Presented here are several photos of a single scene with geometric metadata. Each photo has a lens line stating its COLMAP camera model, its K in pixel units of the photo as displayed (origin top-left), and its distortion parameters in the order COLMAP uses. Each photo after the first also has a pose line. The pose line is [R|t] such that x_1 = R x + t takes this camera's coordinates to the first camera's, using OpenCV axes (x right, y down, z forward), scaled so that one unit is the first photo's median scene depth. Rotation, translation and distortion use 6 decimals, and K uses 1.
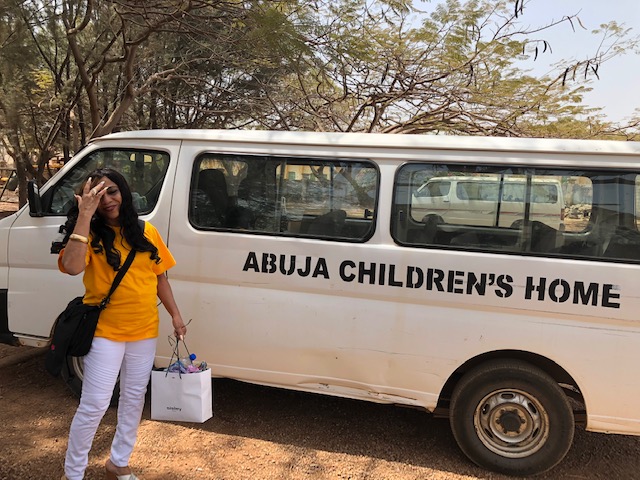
lens RADIAL K [[526.2, 0, 323.2], [0, 526.2, 231.2], [0, 0, 1]] dist [0.032598, -0.007596]
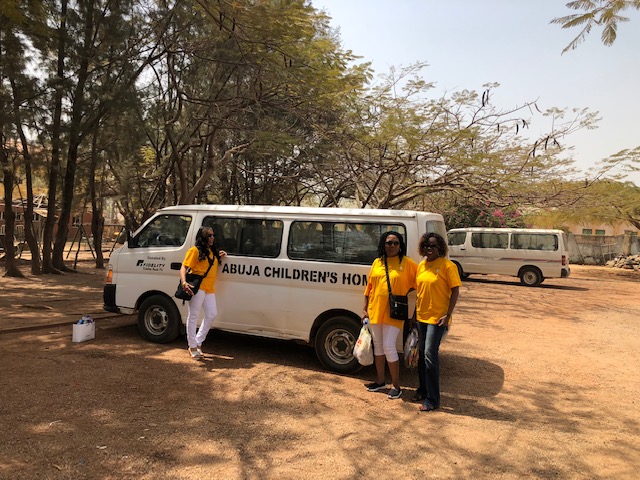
lens RADIAL K [[526.2, 0, 323.2], [0, 526.2, 231.2], [0, 0, 1]] dist [0.032598, -0.007596]
pose [[0.986555, -0.005550, -0.163335, 0.597477], [-0.010979, 0.994915, -0.100121, 0.120071], [0.163060, 0.100568, 0.981477, -1.011652]]
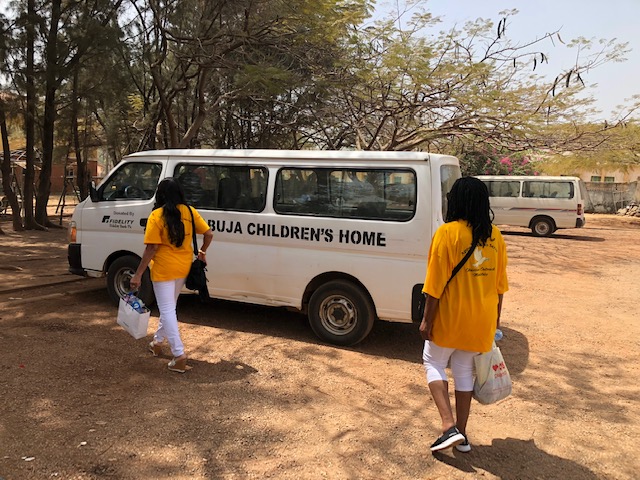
lens RADIAL K [[522.9, 0, 320.0], [0, 522.9, 240.0], [0, 0, 1]] dist [0.062438, -0.070387]
pose [[0.984848, 0.001288, -0.173412, 0.571429], [0.000271, 0.999960, 0.008962, 0.096277], [0.173417, -0.008873, 0.984809, -0.680199]]
